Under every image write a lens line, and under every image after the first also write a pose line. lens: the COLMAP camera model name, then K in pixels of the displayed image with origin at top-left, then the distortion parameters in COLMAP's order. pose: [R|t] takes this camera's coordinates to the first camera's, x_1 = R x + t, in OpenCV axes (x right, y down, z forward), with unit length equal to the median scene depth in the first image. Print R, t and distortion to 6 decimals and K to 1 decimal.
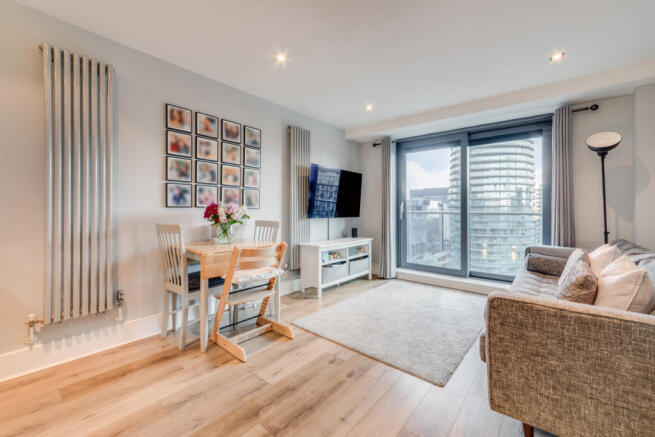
lens RADIAL K [[273.2, 0, 322.9], [0, 273.2, 207.4], [0, 0, 1]] dist [0.004943, 0.000251]
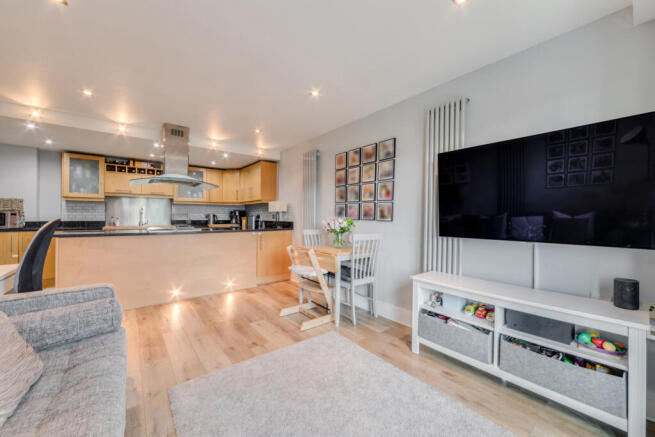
lens RADIAL K [[250.3, 0, 324.6], [0, 250.3, 218.7], [0, 0, 1]] dist [-0.002615, -0.000422]
pose [[-0.190840, -0.008684, -0.981583, 0.729618], [-0.005661, 0.999954, -0.007745, 0.003585], [0.981605, 0.004079, -0.190880, 1.021628]]
